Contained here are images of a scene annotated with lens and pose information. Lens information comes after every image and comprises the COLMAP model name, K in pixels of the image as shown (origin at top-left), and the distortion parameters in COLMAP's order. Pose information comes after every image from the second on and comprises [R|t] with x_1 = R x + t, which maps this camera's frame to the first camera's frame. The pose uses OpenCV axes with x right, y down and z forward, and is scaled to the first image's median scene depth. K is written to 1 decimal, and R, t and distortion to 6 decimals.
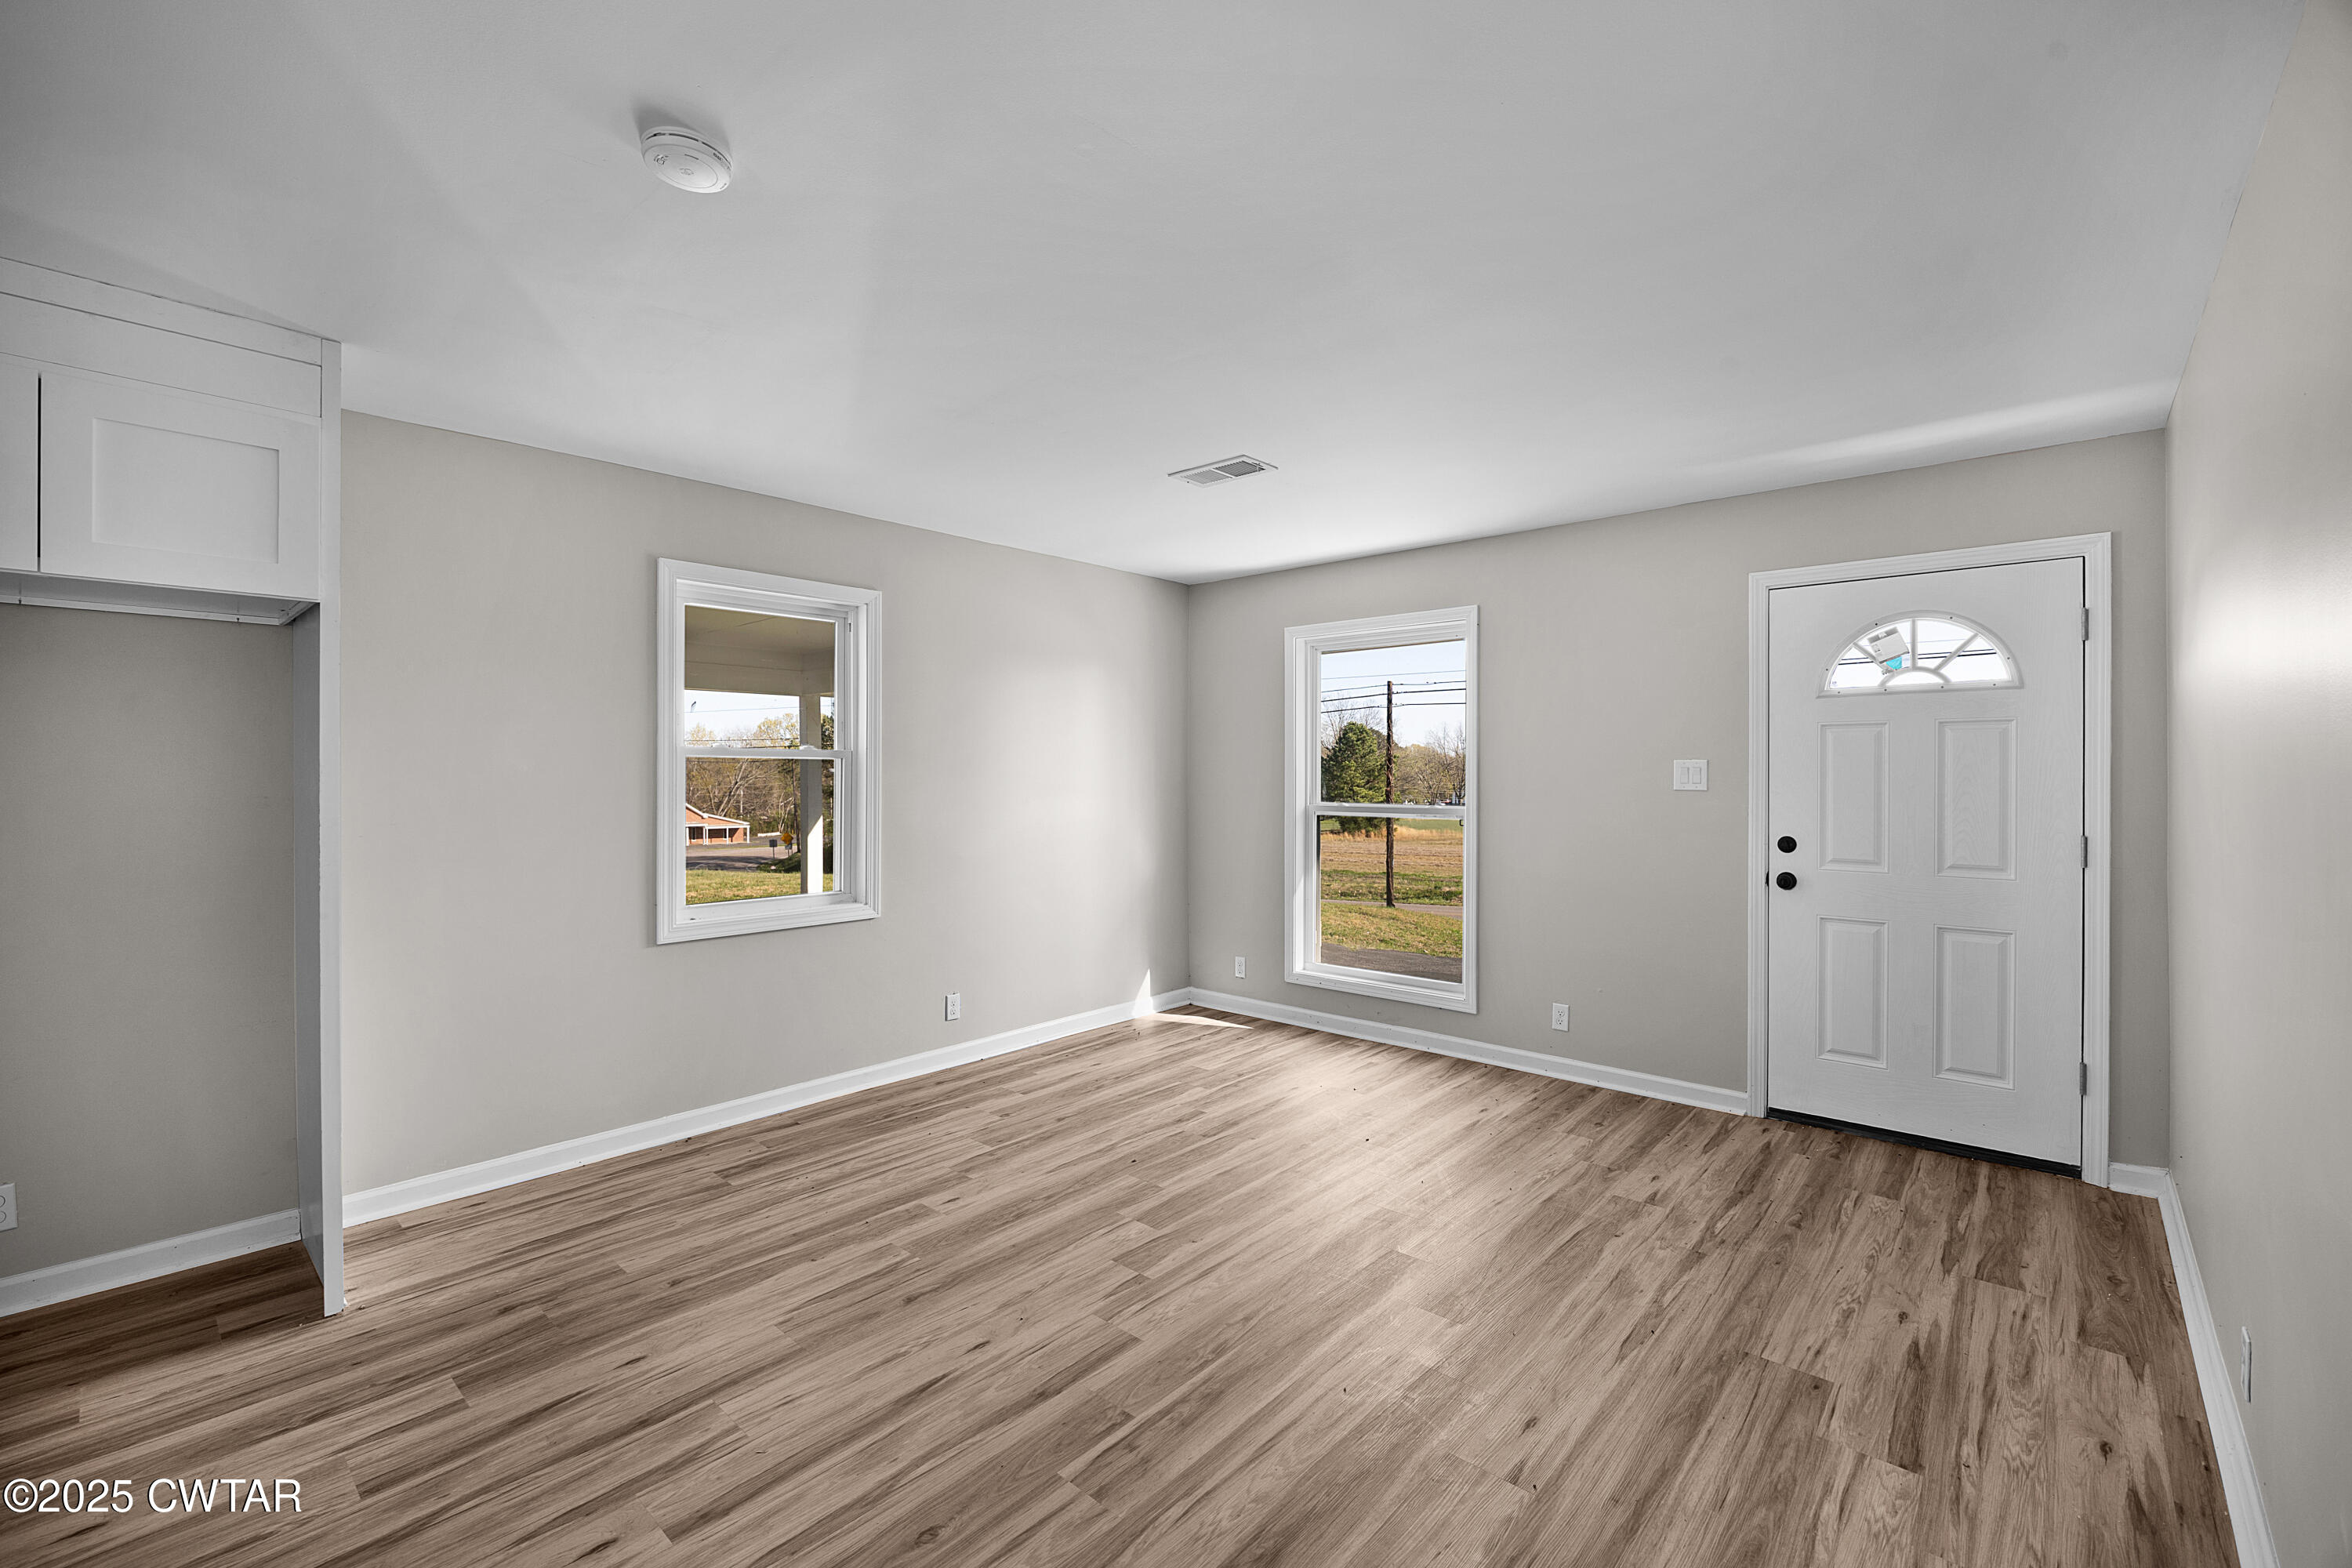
lens RADIAL K [[995.9, 0, 1176.0], [0, 995.9, 784.0], [0, 0, 1]] dist [-0.013826, 0.000560]
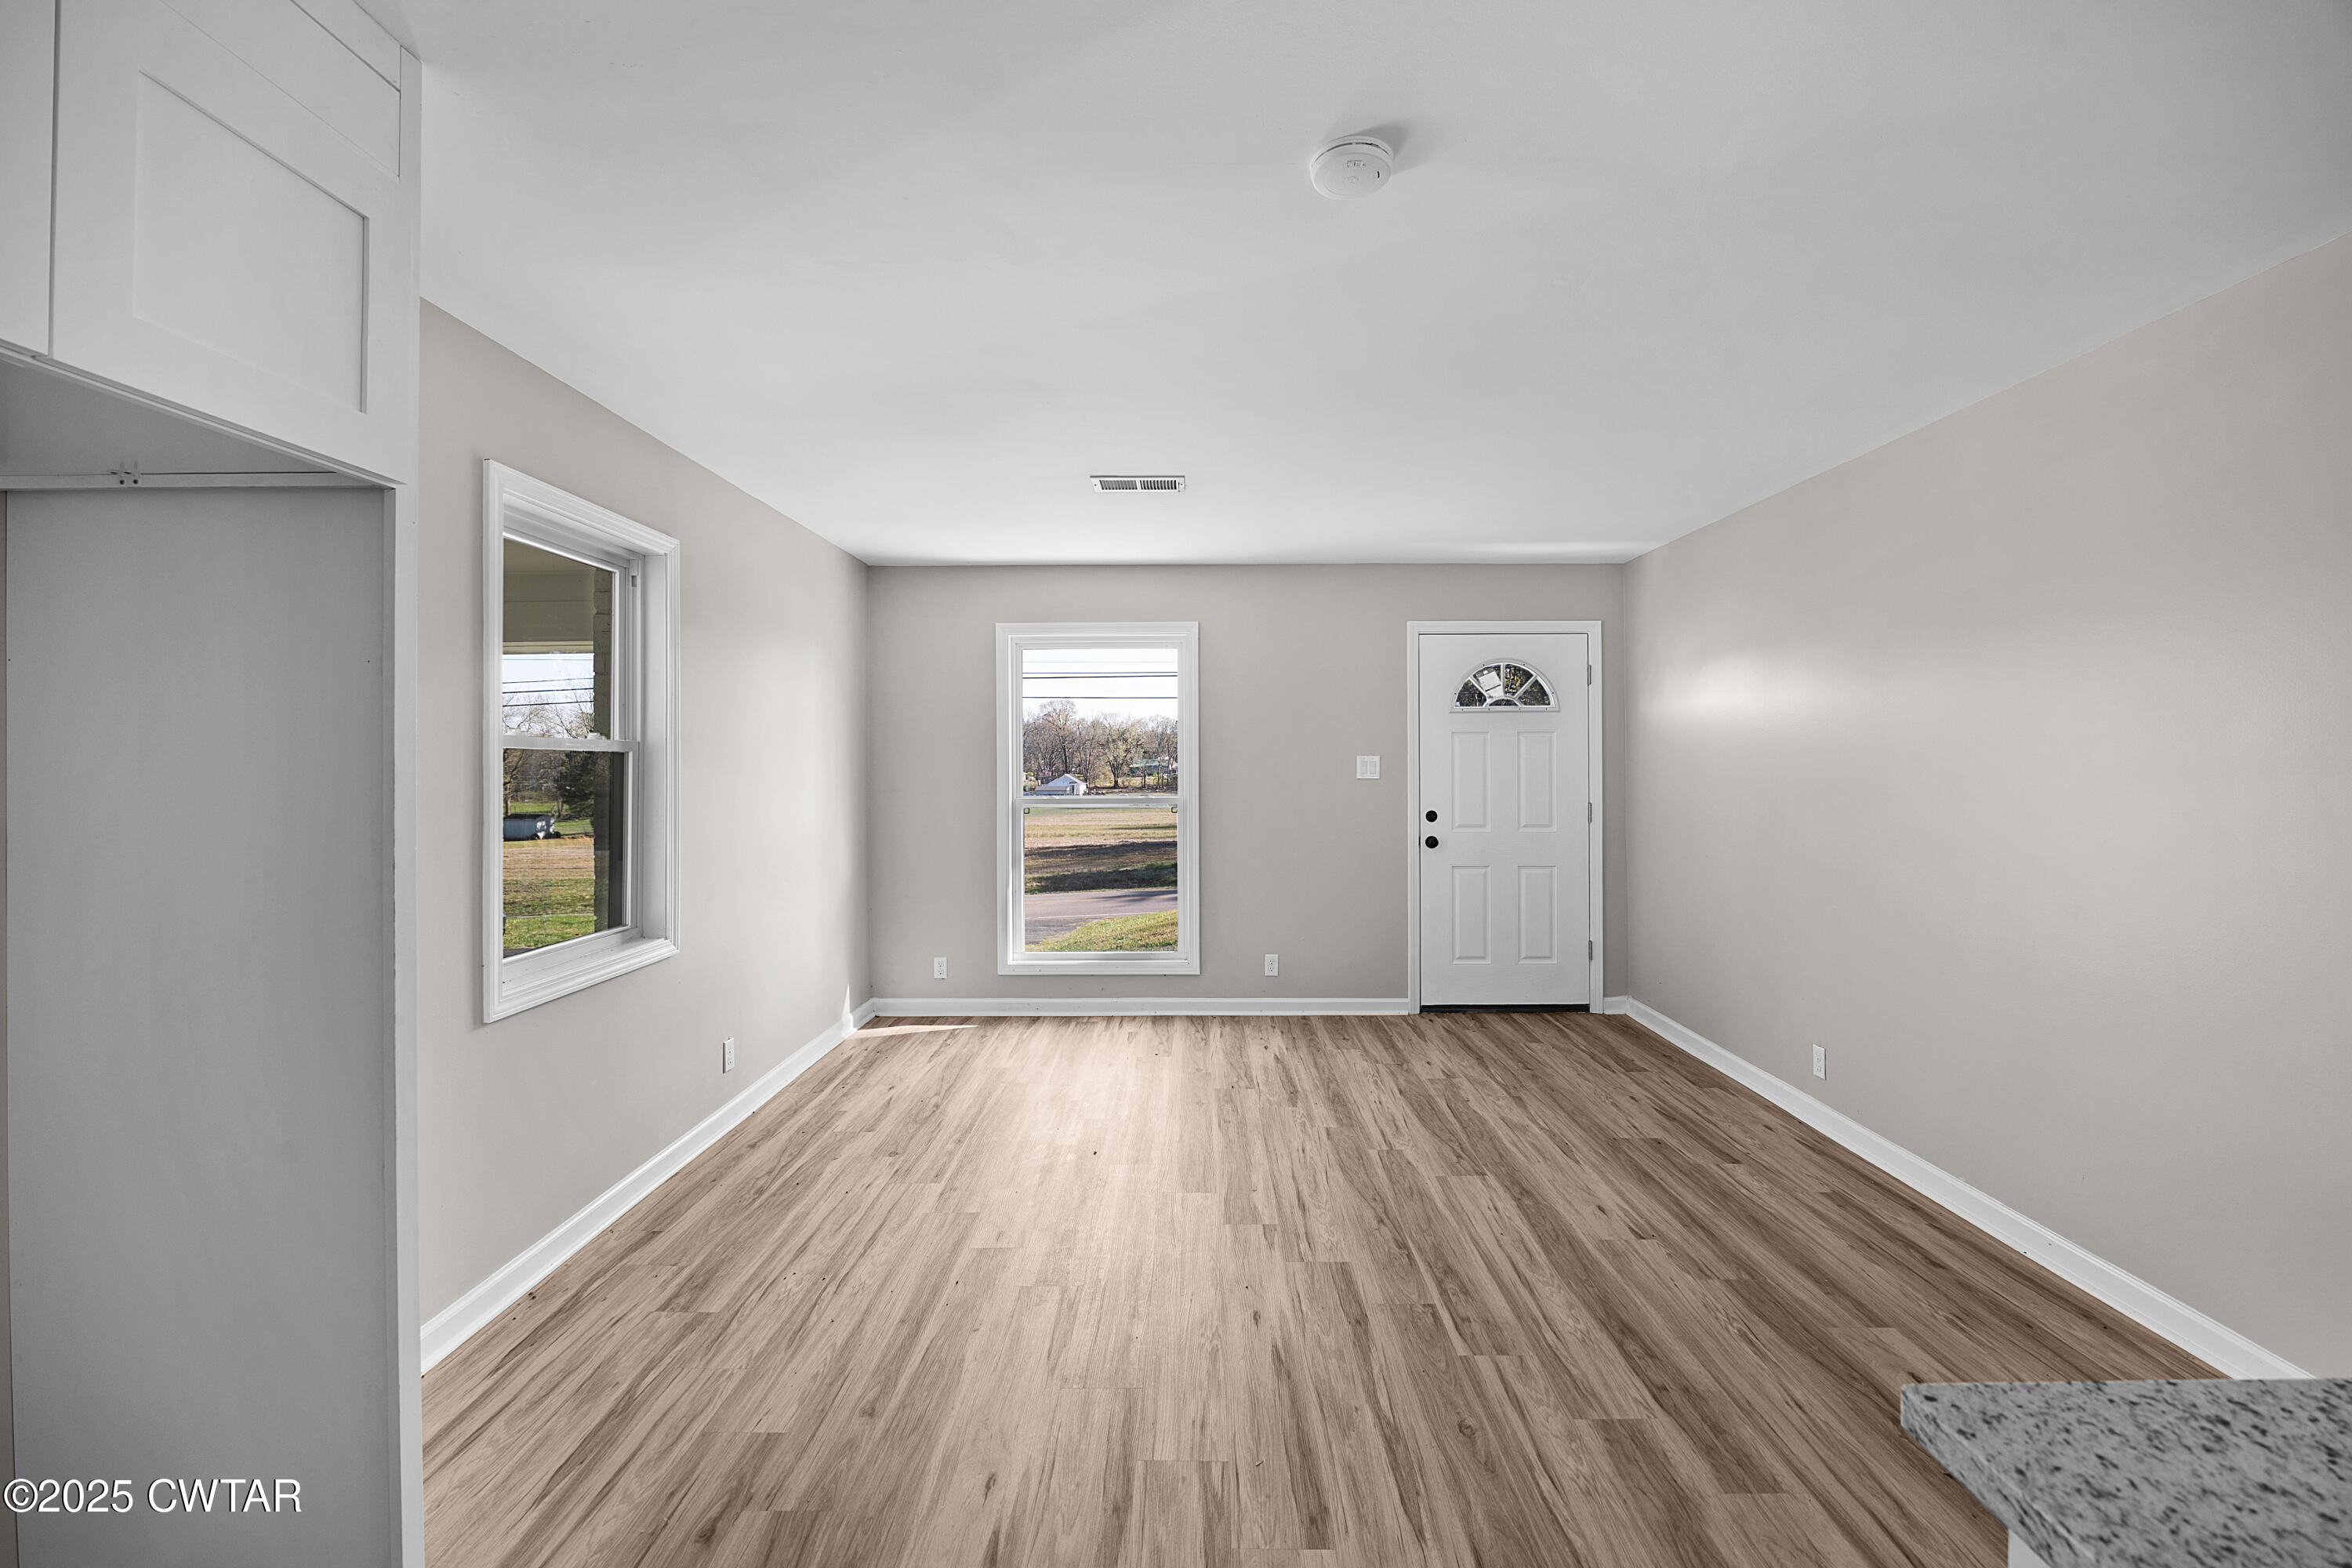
lens RADIAL K [[1007.0, 0, 1190.9], [0, 1007.0, 771.1], [0, 0, 1]] dist [-0.013784, 0.000647]
pose [[0.748053, -0.007938, 0.663591, -0.744094], [0.011015, 0.999939, -0.000456, -0.008011], [-0.663547, 0.007651, 0.748095, 0.194940]]
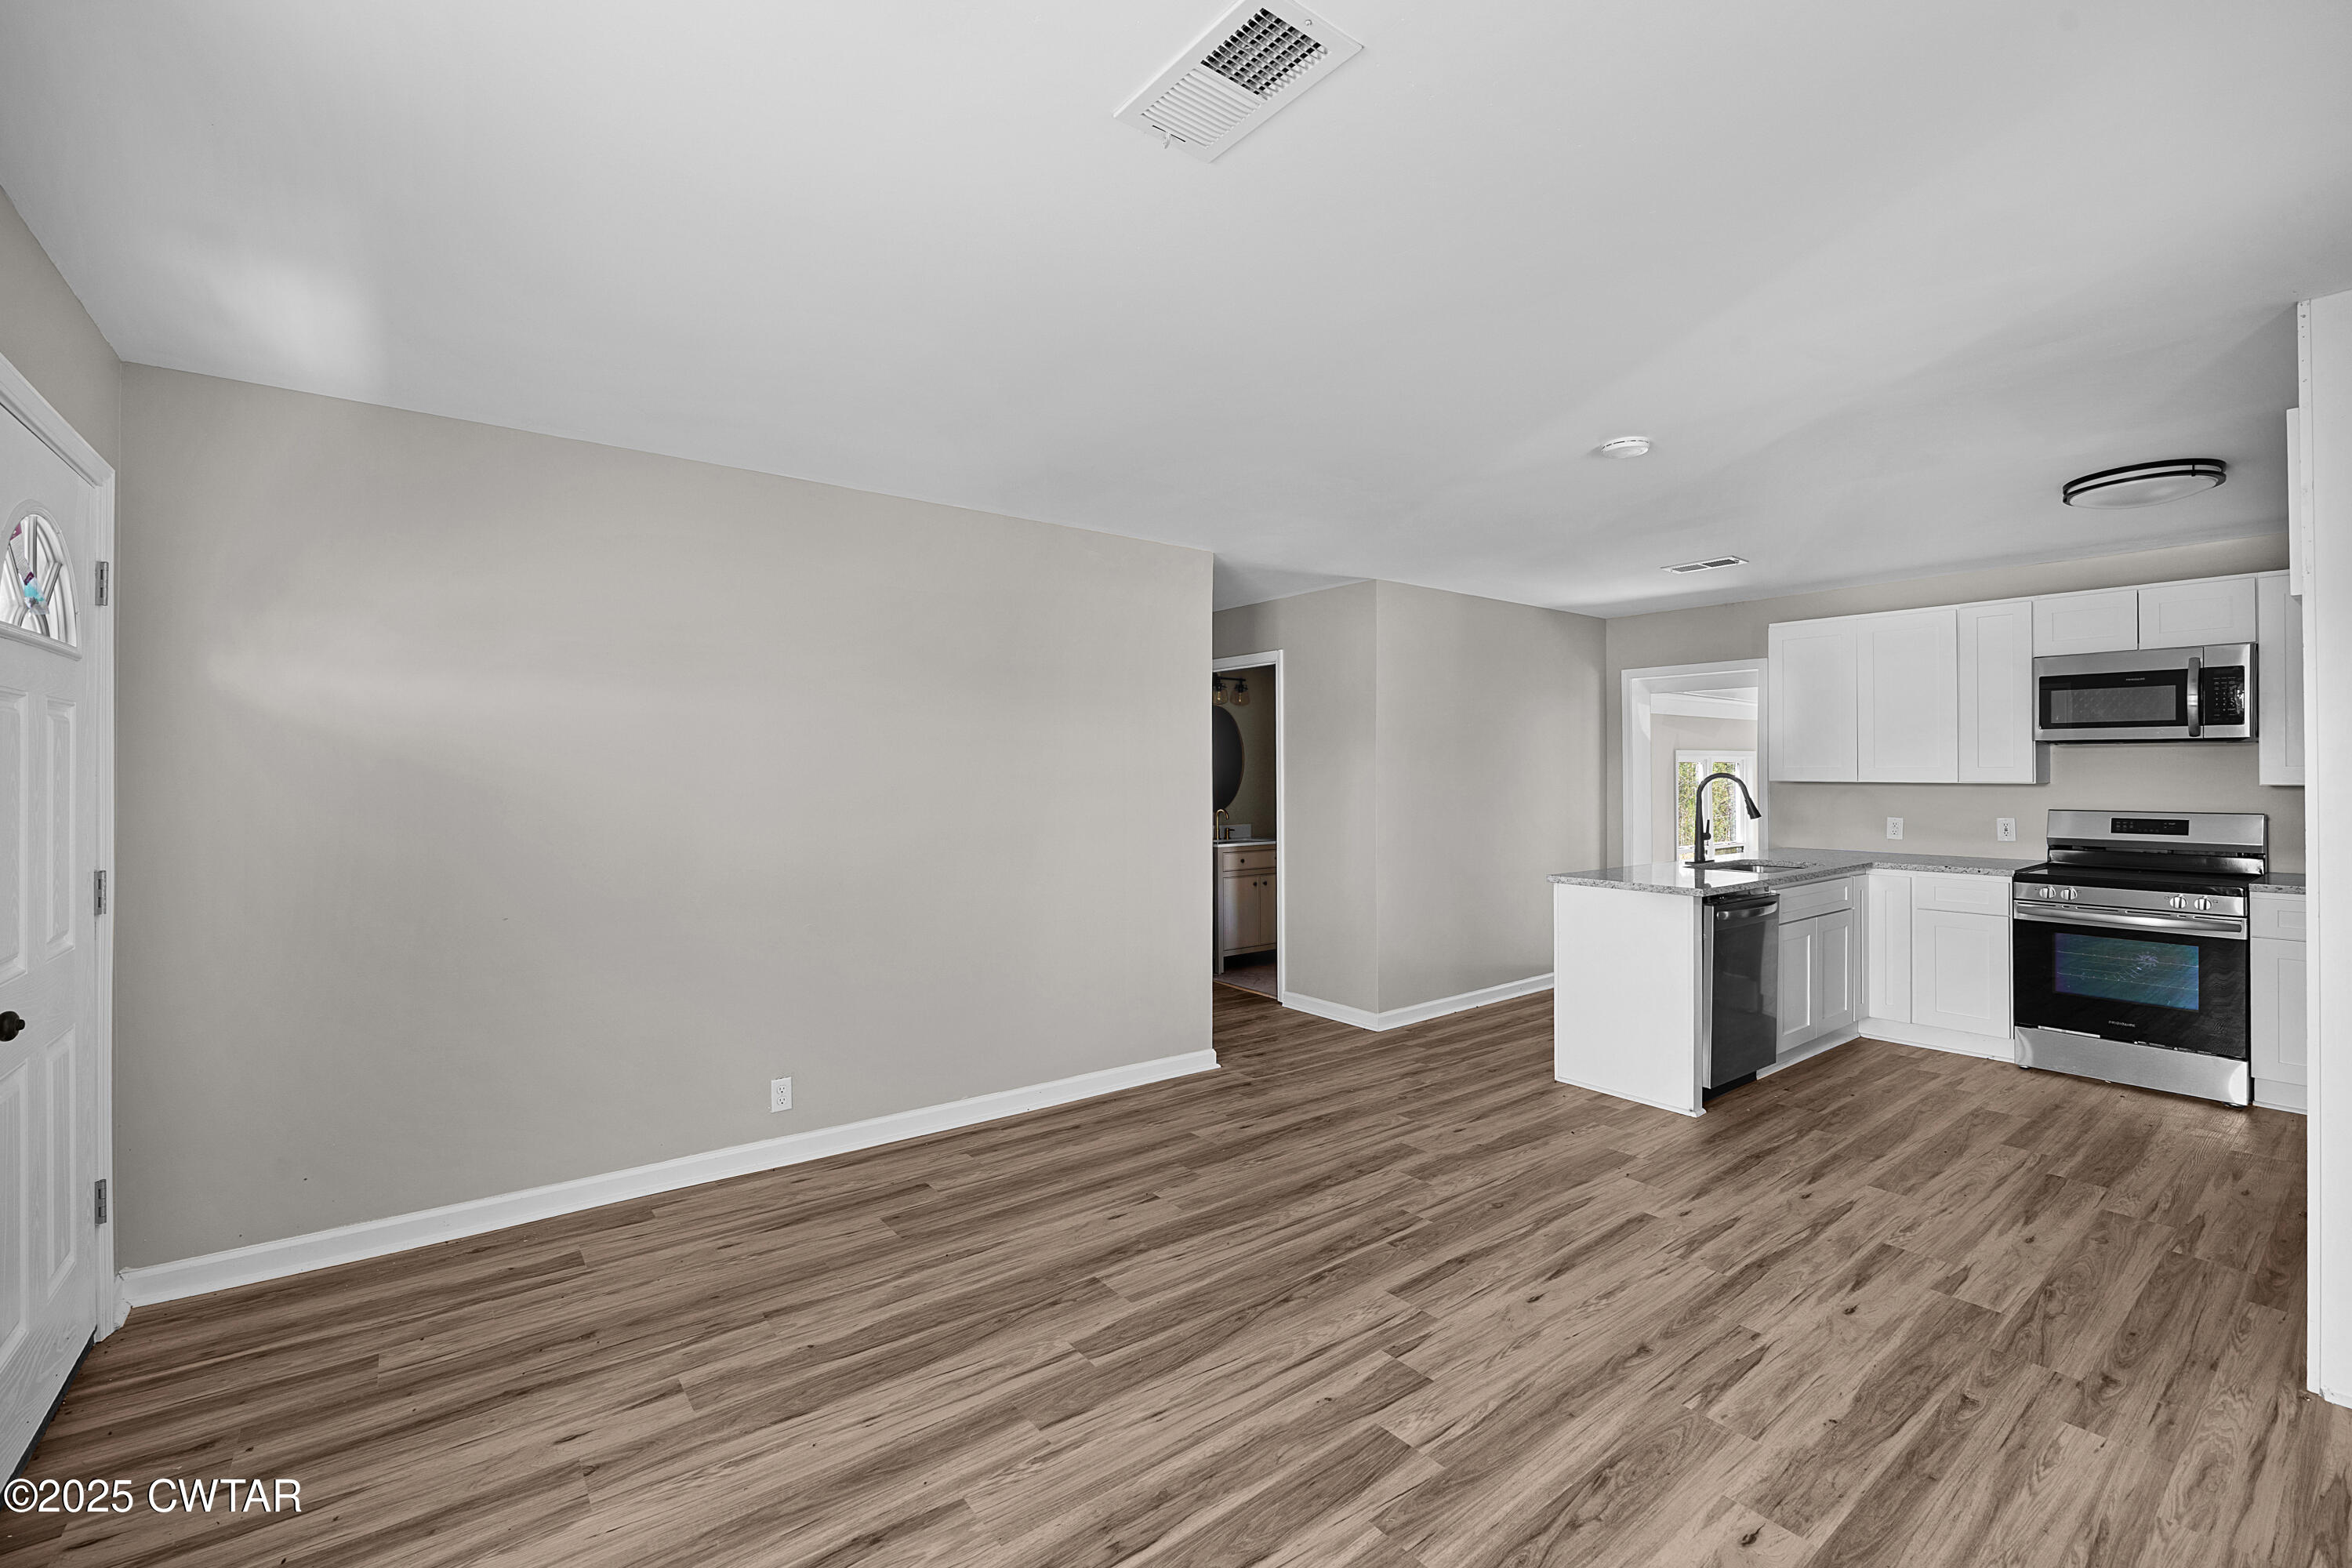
lens RADIAL K [[1007.0, 0, 1190.9], [0, 1007.0, 771.1], [0, 0, 1]] dist [-0.013784, 0.000647]
pose [[-0.985062, 0.003699, 0.172159, -0.011309], [0.005207, 0.999952, 0.008304, -0.027168], [-0.172120, 0.009076, -0.985034, 1.696886]]
